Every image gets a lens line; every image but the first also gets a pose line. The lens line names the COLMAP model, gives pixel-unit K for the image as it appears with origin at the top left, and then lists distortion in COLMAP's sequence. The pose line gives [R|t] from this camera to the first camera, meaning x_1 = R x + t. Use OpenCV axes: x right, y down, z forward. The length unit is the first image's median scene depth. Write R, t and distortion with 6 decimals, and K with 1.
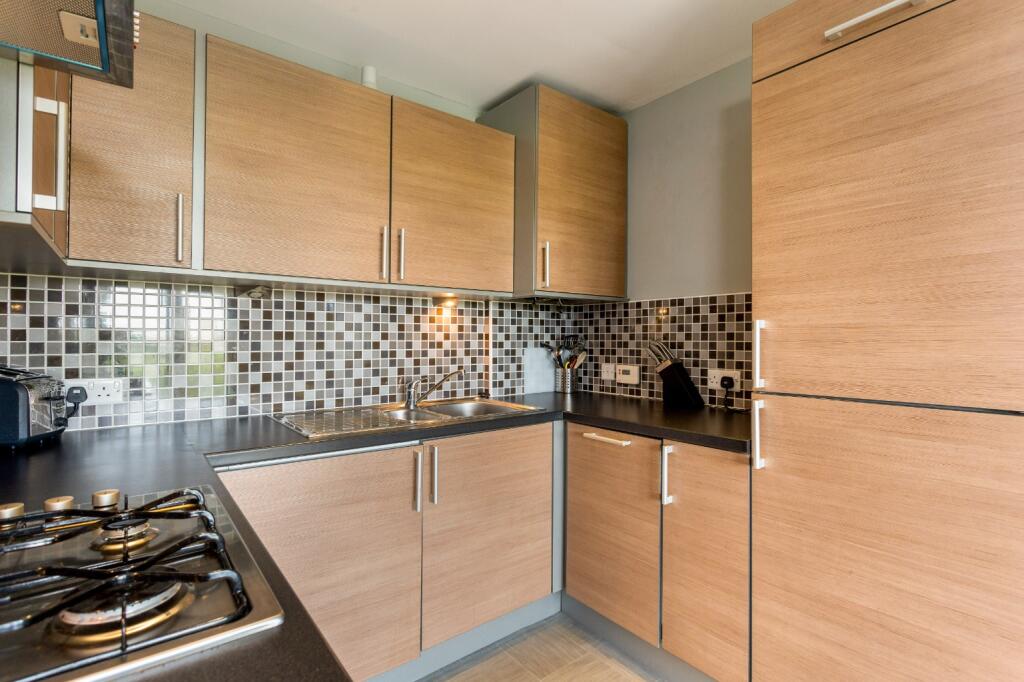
lens RADIAL K [[493.9, 0, 512.1], [0, 493.9, 341.0], [0, 0, 1]] dist [0.011799, -0.001156]
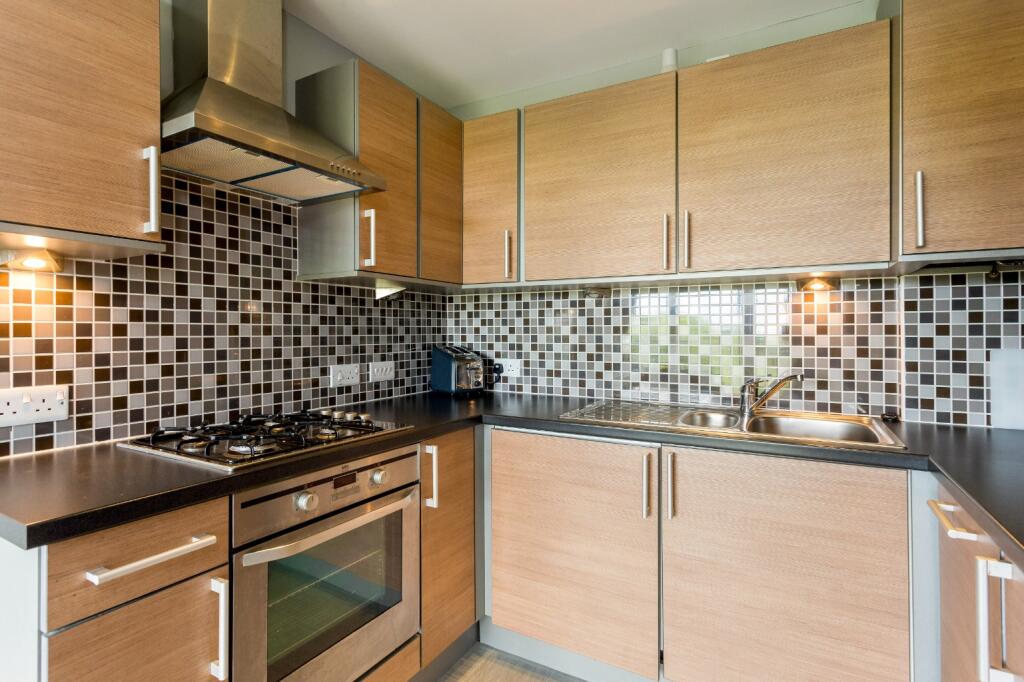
lens RADIAL K [[493.9, 0, 536.8], [0, 493.9, 324.4], [0, 0, 1]] dist [0.011799, -0.001156]
pose [[0.413974, -0.015637, -0.910154, 0.484785], [-0.004142, 0.999810, -0.019061, -0.001337], [0.910279, 0.011660, 0.413831, 0.381558]]
